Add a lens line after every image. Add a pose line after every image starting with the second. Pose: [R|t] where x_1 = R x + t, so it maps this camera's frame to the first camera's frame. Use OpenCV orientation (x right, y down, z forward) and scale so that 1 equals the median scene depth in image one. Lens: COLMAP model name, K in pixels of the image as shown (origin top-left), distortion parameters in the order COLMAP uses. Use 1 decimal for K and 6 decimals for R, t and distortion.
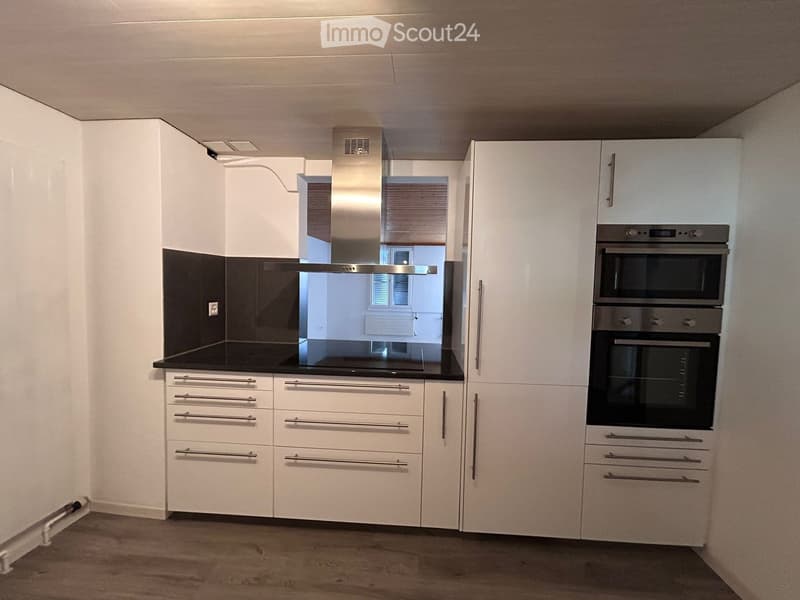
lens RADIAL K [[320.7, 0, 397.0], [0, 320.7, 301.3], [0, 0, 1]] dist [-0.002772, -0.000039]
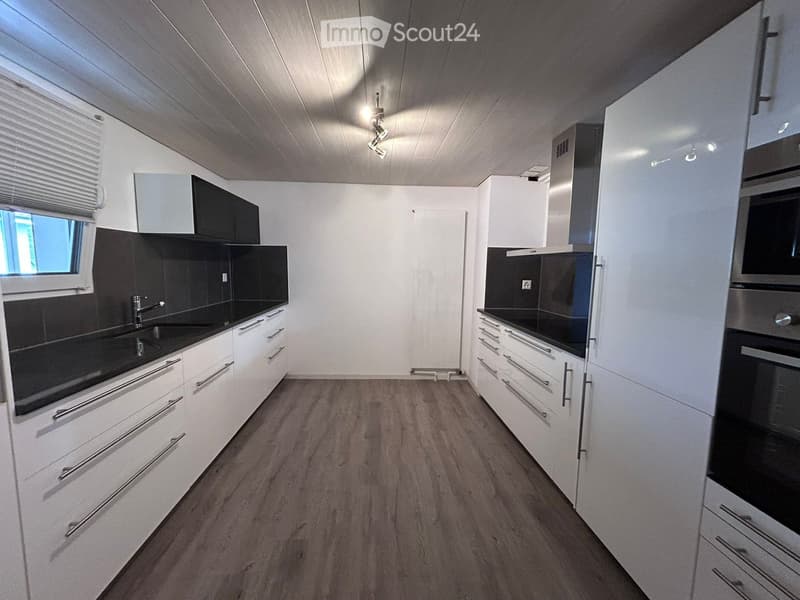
lens RADIAL K [[320.7, 0, 397.0], [0, 320.7, 301.3], [0, 0, 1]] dist [-0.002772, -0.000039]
pose [[0.129679, 0.086121, -0.987809, 1.055862], [-0.070415, 0.994506, 0.077461, 0.034618], [0.989053, 0.059512, 0.135031, 0.275562]]
